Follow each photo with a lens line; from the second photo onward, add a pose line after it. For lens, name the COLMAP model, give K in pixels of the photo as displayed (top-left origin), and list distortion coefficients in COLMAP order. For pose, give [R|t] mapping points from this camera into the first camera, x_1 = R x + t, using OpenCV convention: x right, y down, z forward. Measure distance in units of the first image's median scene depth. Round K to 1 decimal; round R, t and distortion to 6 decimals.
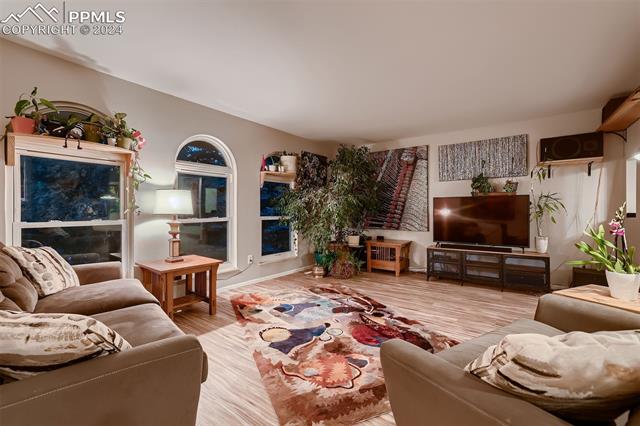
lens RADIAL K [[270.2, 0, 315.5], [0, 270.2, 210.2], [0, 0, 1]] dist [-0.016028, 0.006396]
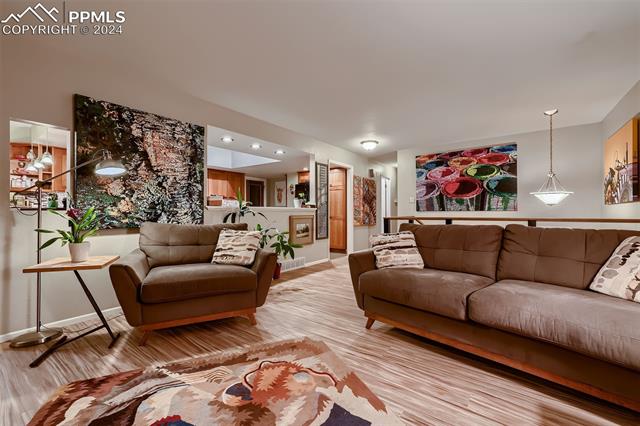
lens RADIAL K [[270.2, 0, 322.6], [0, 270.2, 214.4], [0, 0, 1]] dist [-0.016028, 0.006396]
pose [[-0.999469, -0.000629, -0.032582, -0.039548], [-0.000696, 0.999998, 0.002041, 0.040178], [0.032580, 0.002063, -0.999467, 1.245142]]
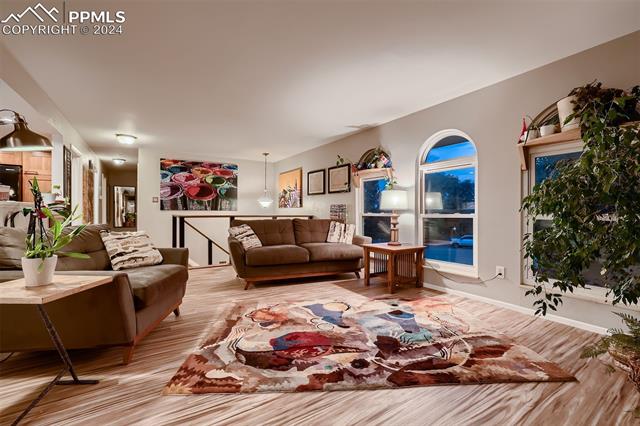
lens RADIAL K [[270.2, 0, 322.6], [0, 270.2, 212.8], [0, 0, 1]] dist [-0.016028, 0.006396]
pose [[-0.319166, -0.001206, -0.947698, 0.880056], [-0.003533, 0.999994, -0.000082, 0.036771], [0.947692, 0.003321, -0.319168, 1.146933]]
